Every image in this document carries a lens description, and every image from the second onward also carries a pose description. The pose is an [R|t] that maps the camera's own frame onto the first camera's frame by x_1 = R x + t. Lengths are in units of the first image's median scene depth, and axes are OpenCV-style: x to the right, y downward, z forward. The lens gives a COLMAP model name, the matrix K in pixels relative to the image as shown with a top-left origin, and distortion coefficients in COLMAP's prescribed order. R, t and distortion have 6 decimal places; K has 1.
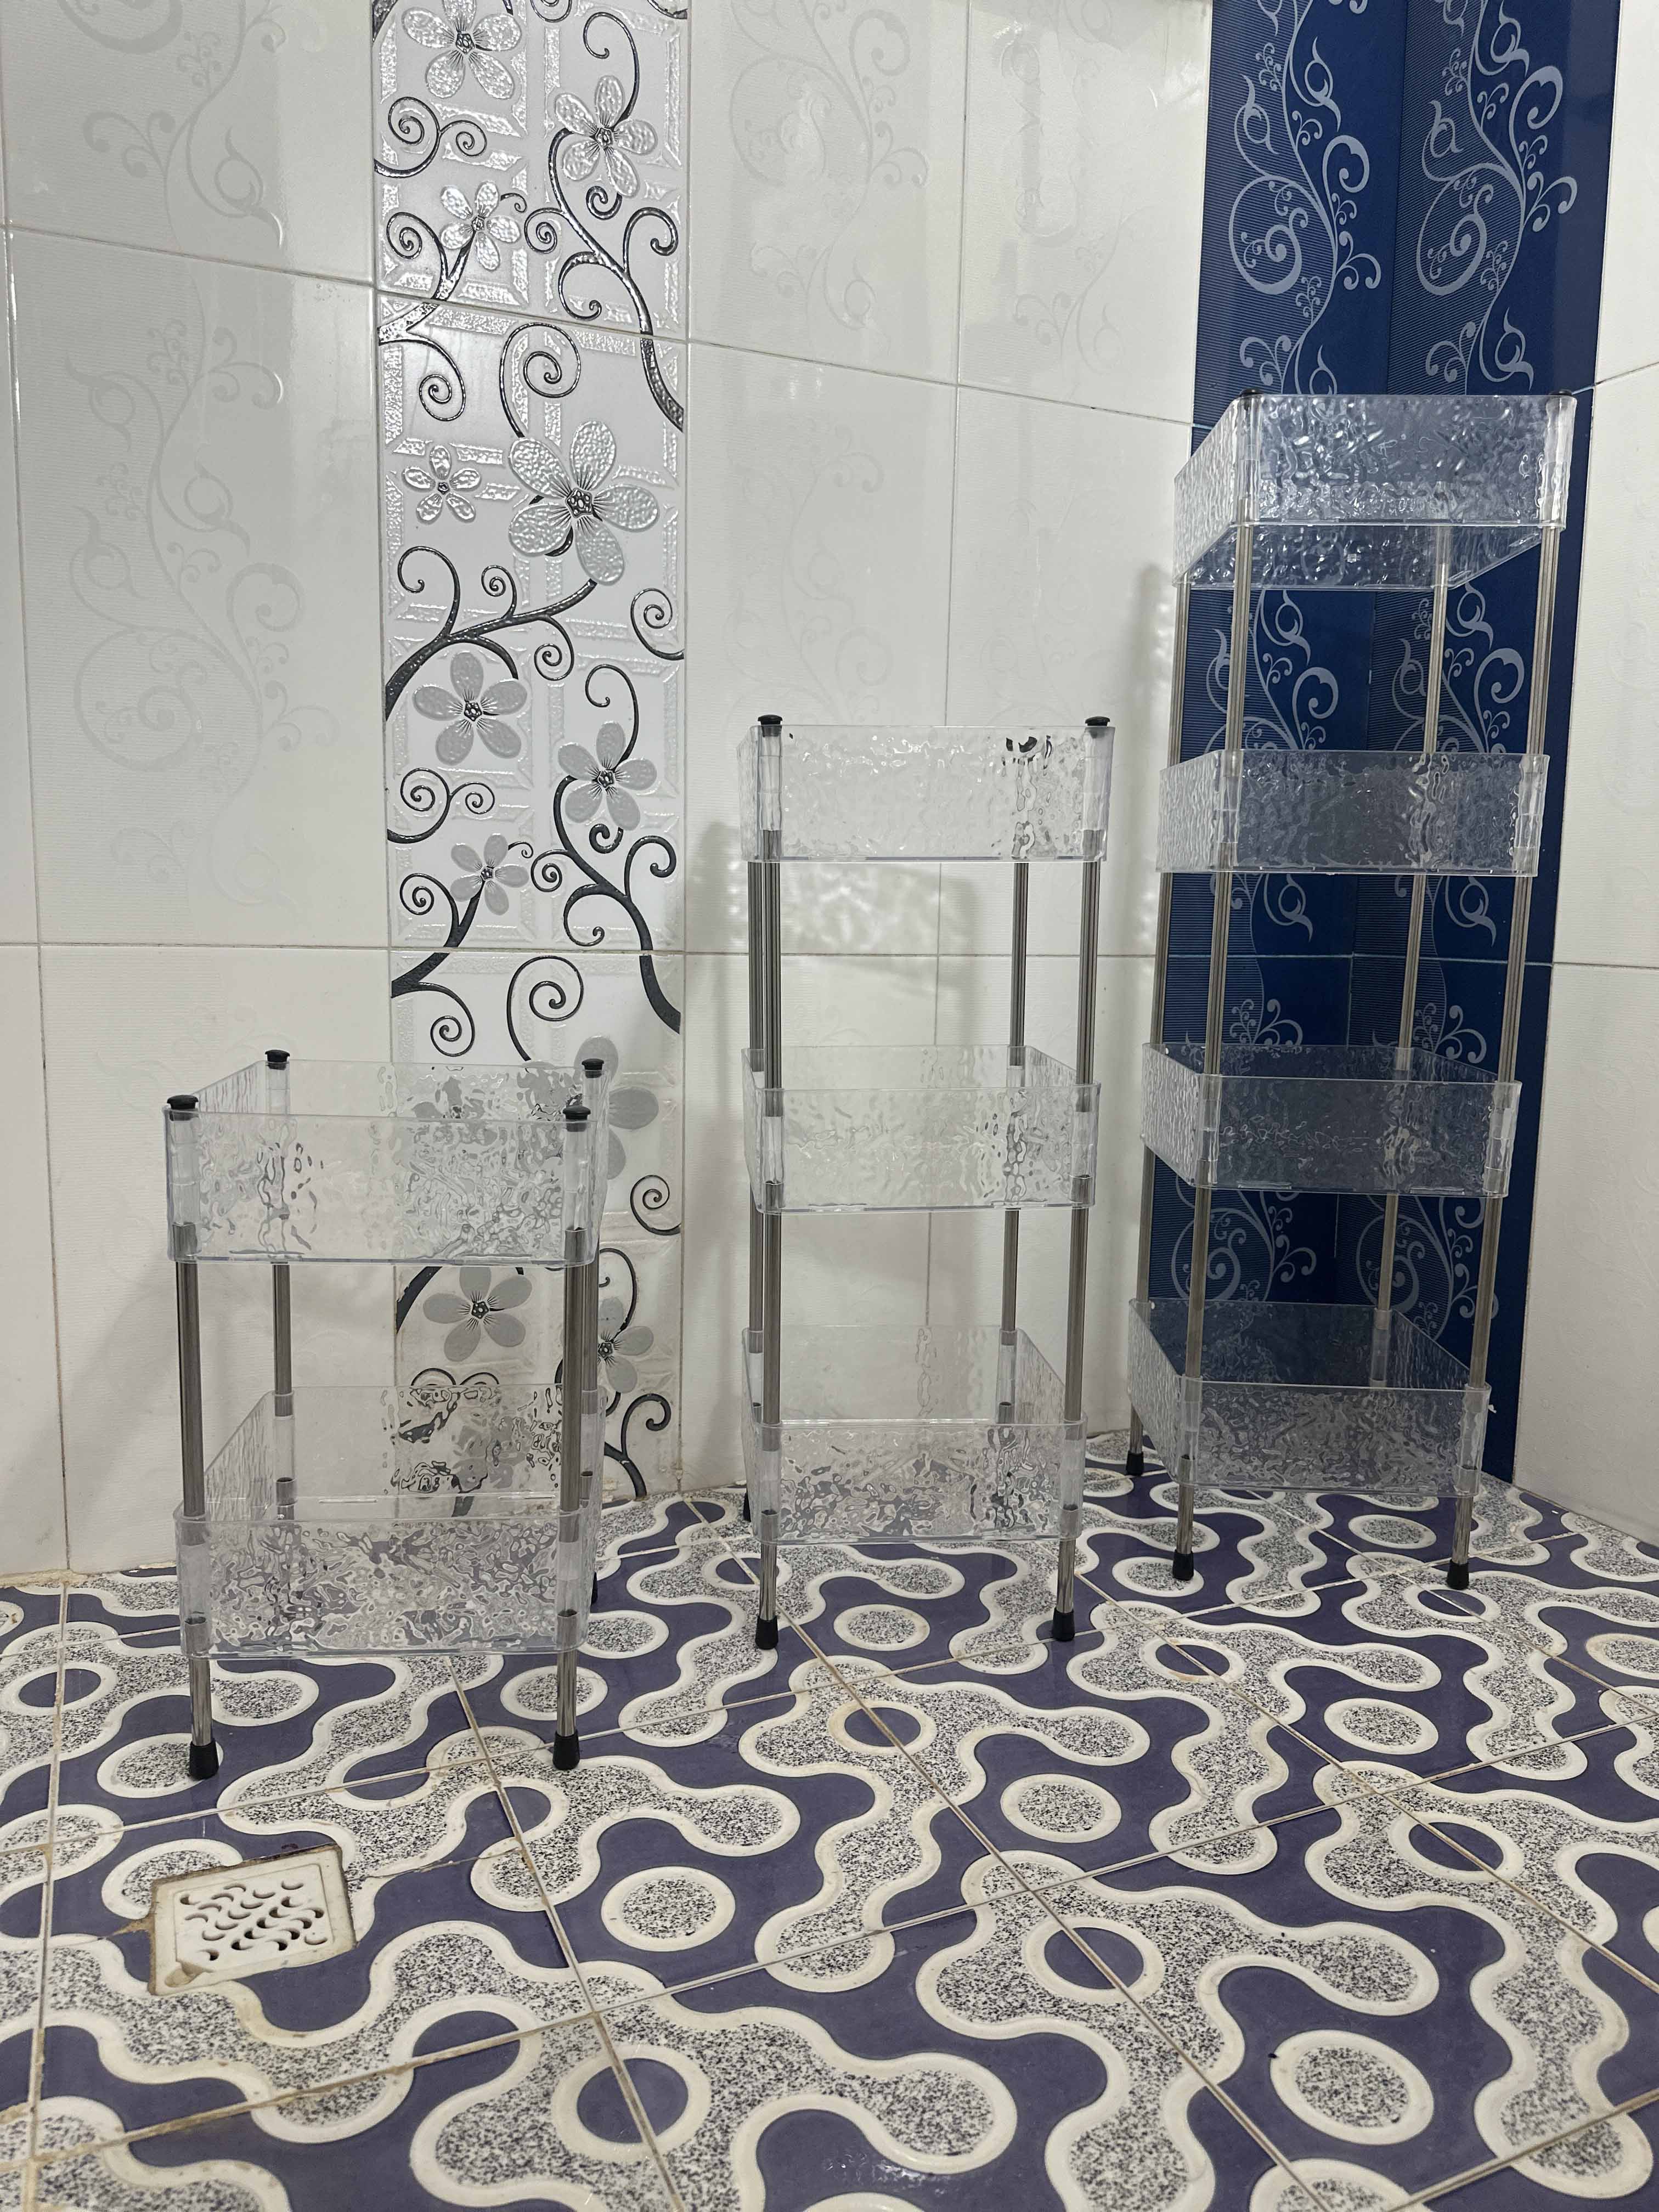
lens RADIAL K [[1611.1, 0, 822.6], [0, 1611.1, 1125.4], [0, 0, 1]] dist [-0.014054, -0.006700]
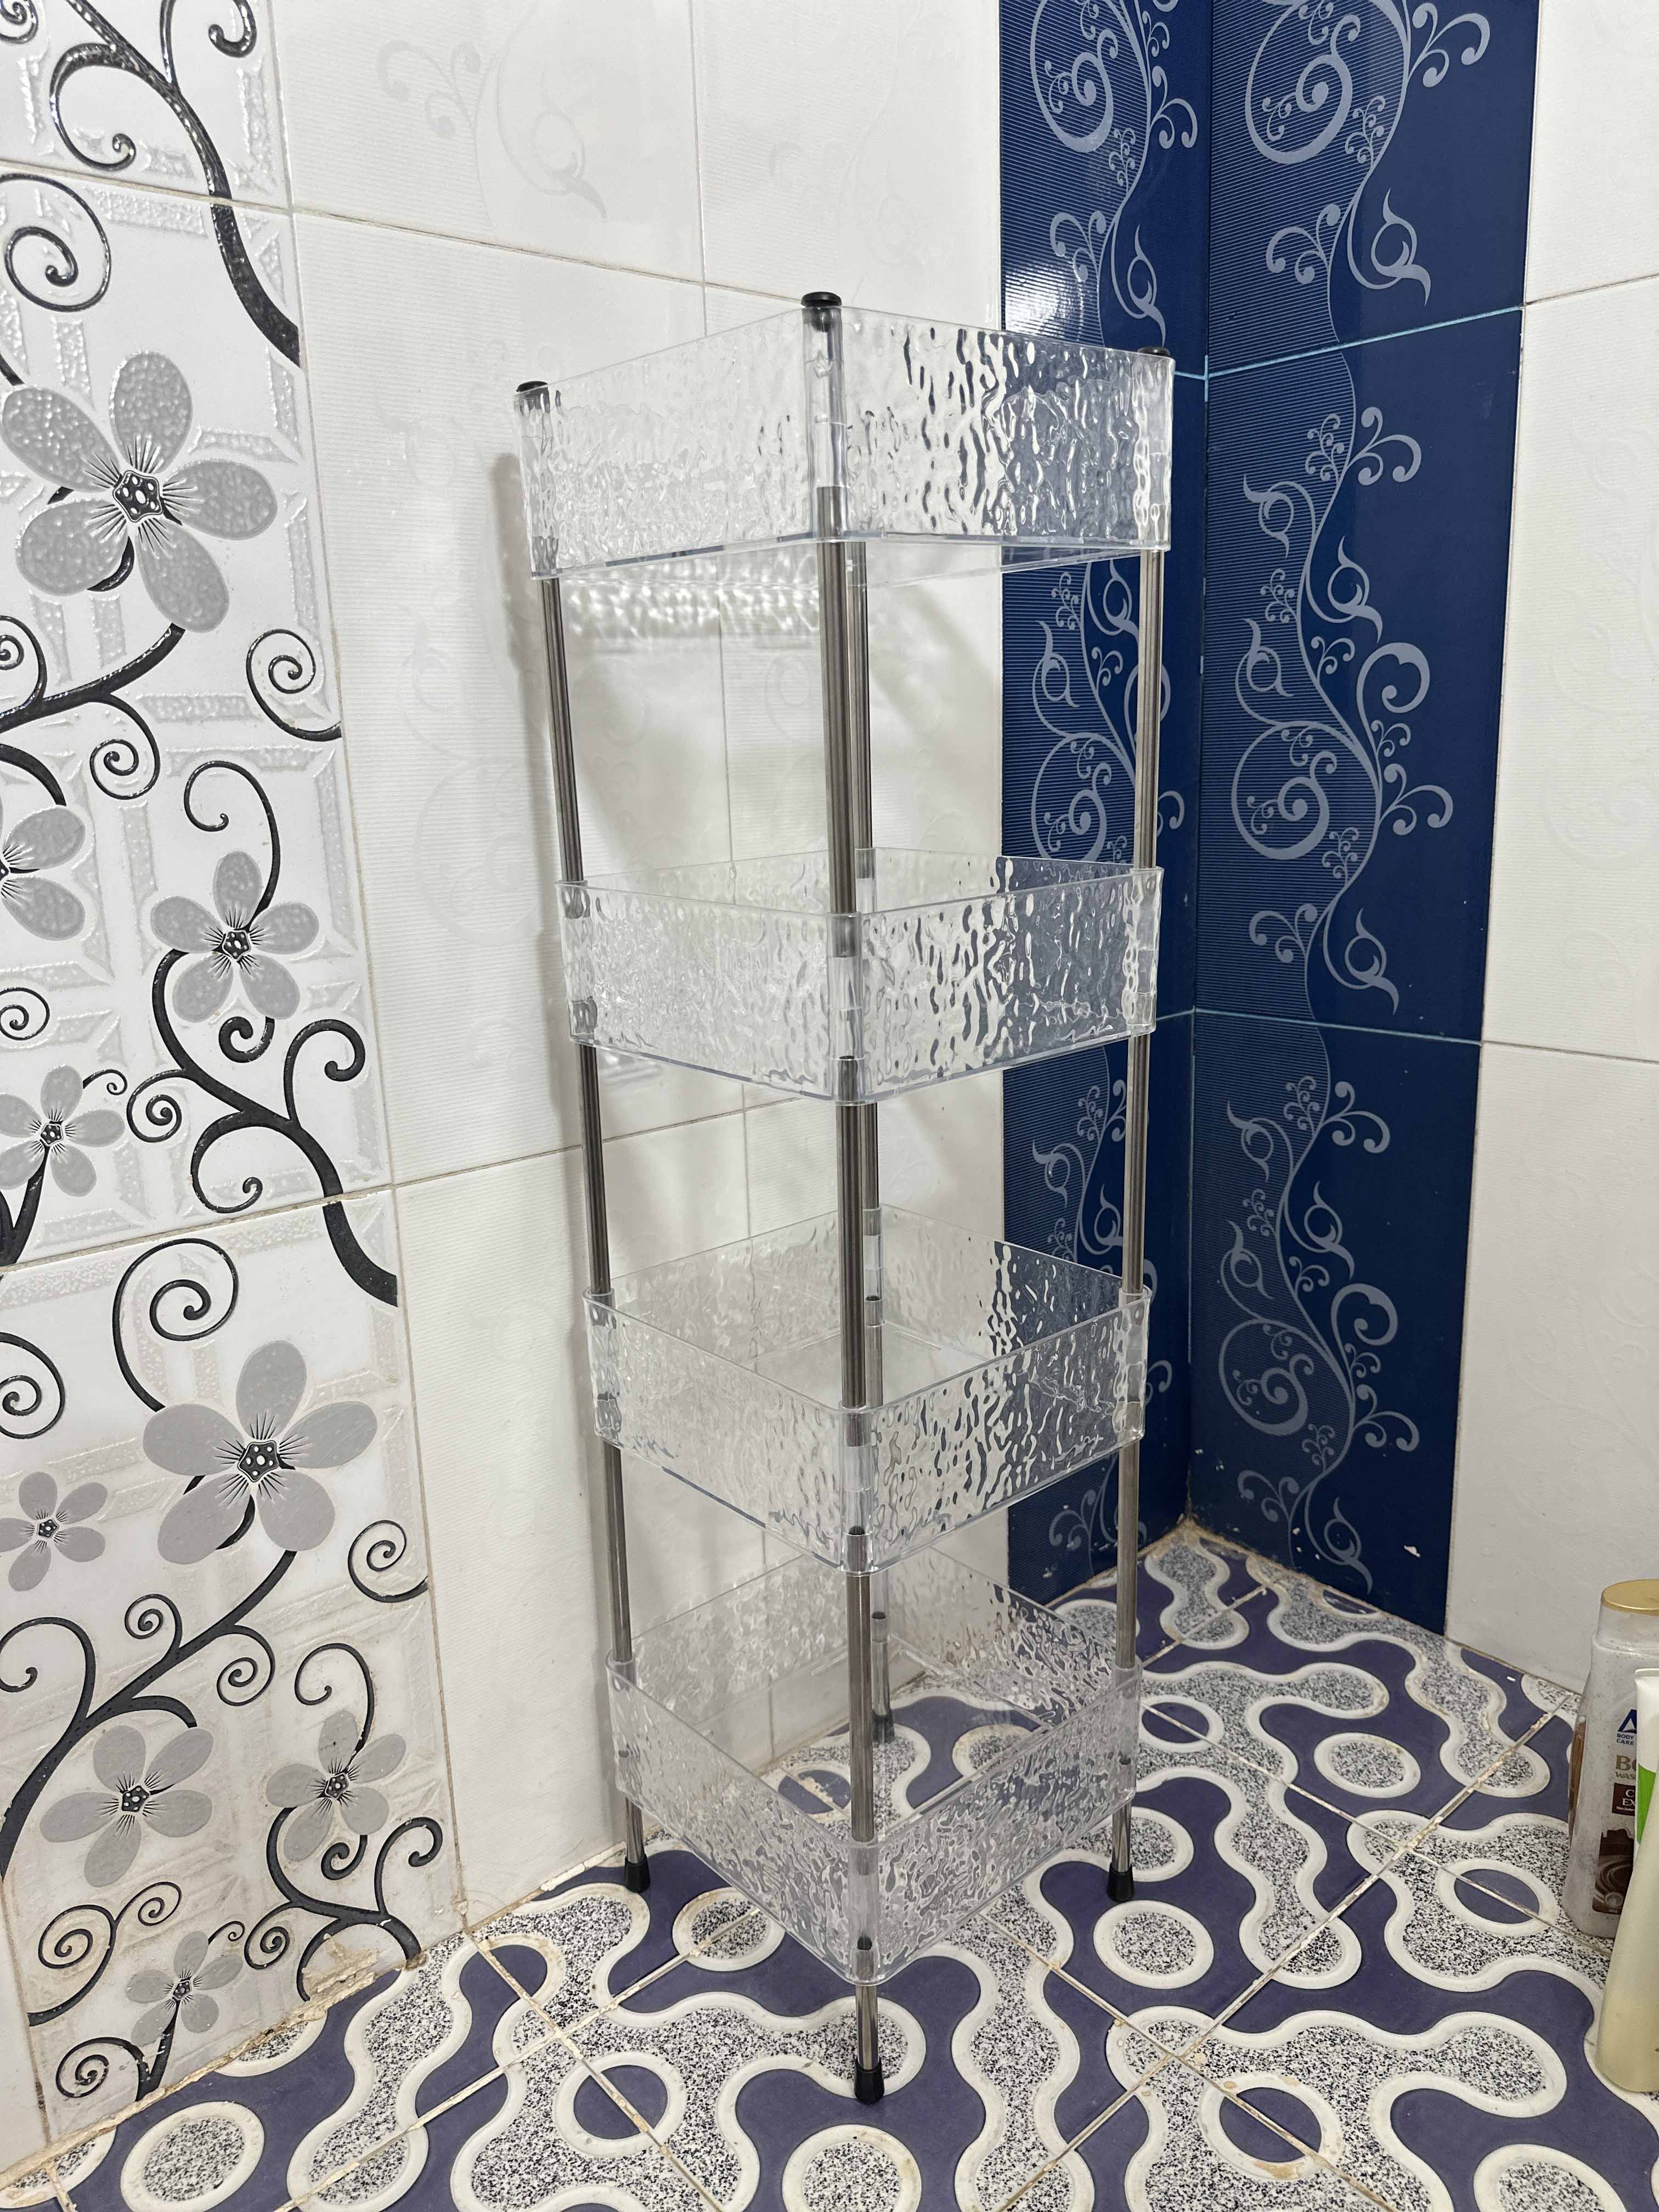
lens RADIAL K [[1611.1, 0, 826.9], [0, 1611.1, 1111.9], [0, 0, 1]] dist [-0.014054, -0.006700]
pose [[0.952679, -0.120040, 0.279272, -0.097047], [0.092993, 0.989769, 0.108210, -0.195100], [-0.289404, -0.077119, 0.954095, 0.337076]]
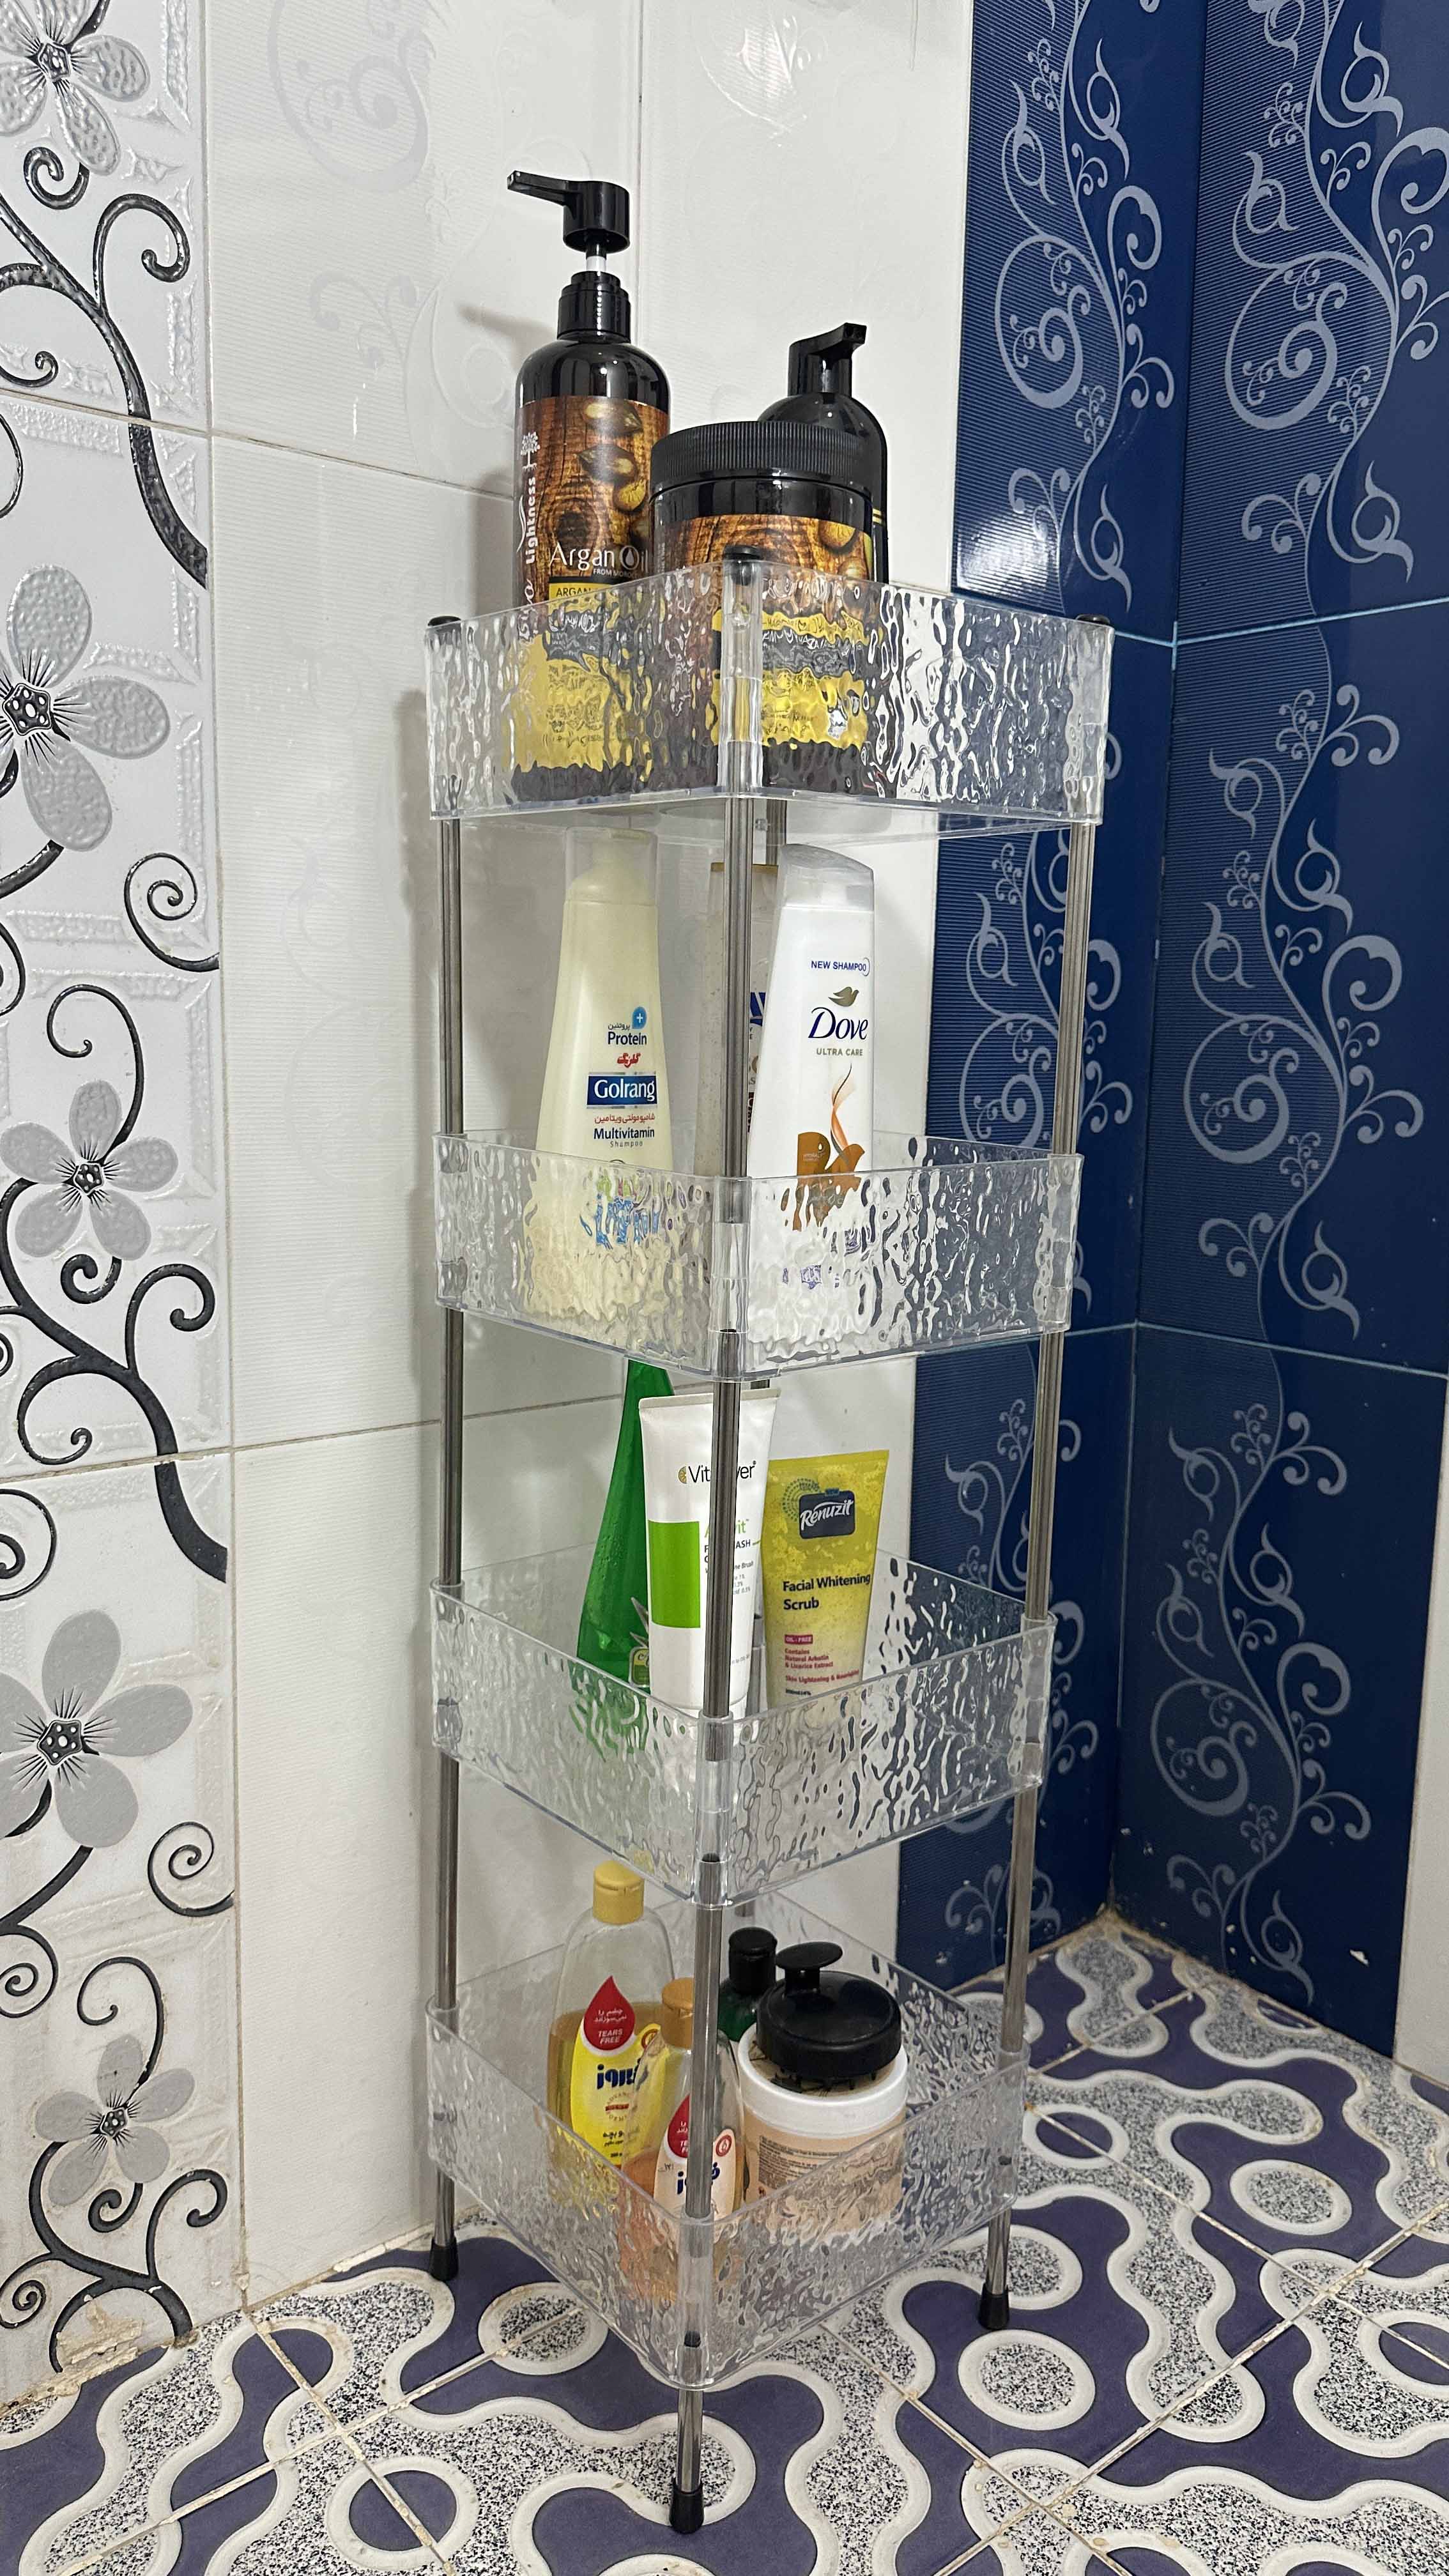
lens RADIAL K [[1885.7, 0, 722.8], [0, 1885.7, 1279.9], [0, 0, 1]] dist [-0.000634, -0.019609]
pose [[0.962465, -0.038049, 0.268727, -0.096789], [0.034268, 0.999237, 0.018748, -0.181394], [-0.269235, -0.008835, 0.963034, 0.279954]]
